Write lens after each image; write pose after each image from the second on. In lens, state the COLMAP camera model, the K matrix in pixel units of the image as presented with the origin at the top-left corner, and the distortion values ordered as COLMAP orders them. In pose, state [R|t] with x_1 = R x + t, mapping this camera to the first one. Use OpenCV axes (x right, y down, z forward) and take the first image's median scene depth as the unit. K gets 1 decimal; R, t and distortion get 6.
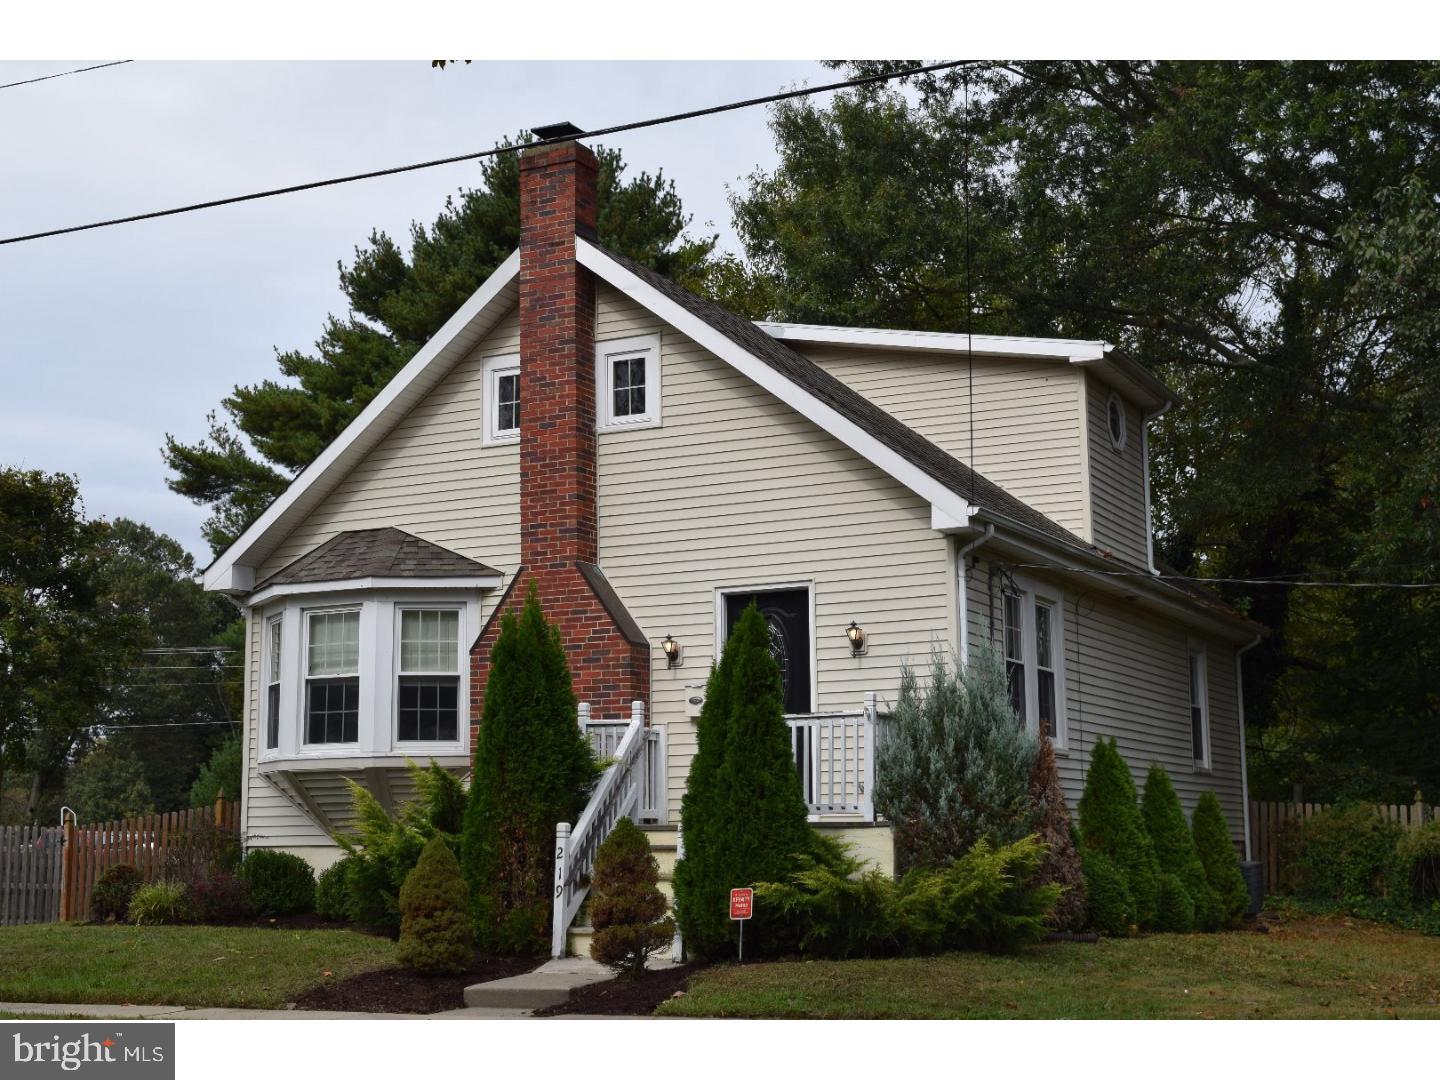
lens RADIAL K [[2099.7, 0, 720.0], [0, 2099.7, 540.0], [0, 0, 1]] dist [-0.009733, -0.004151]
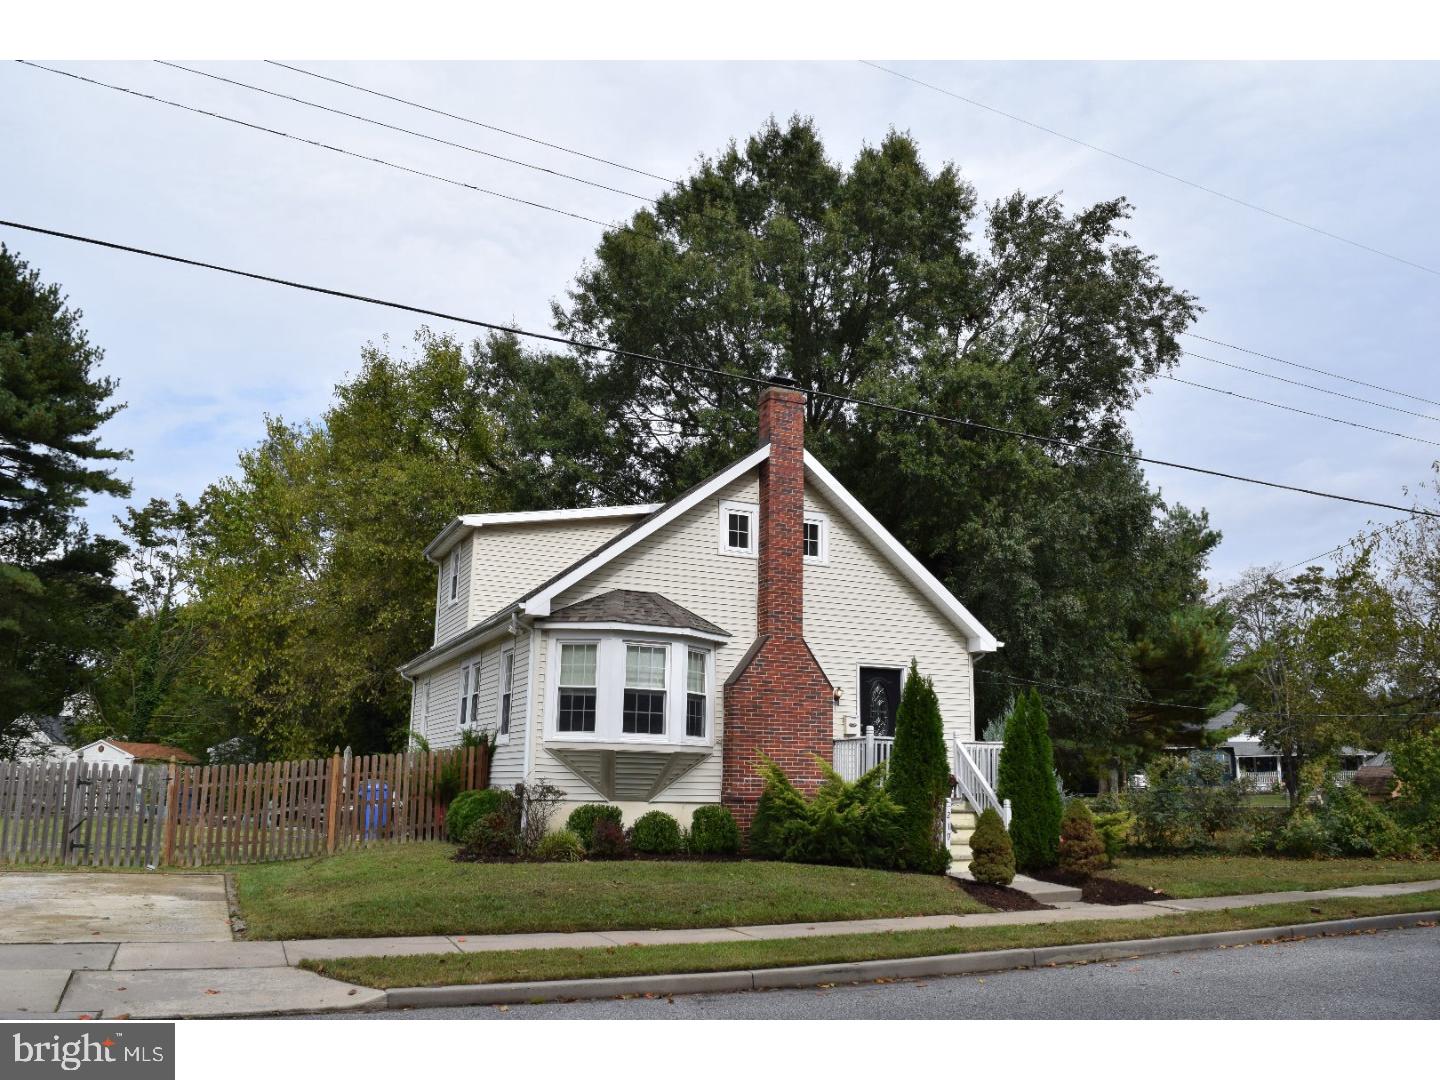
lens RADIAL K [[1154.9, 0, 721.3], [0, 1154.9, 517.5], [0, 0, 1]] dist [-0.083174, -0.004831]
pose [[0.588226, 0.203796, 0.782596, -0.823582], [-0.137448, 0.978840, -0.151590, 0.063005], [-0.796930, -0.018397, 0.603791, 0.470278]]
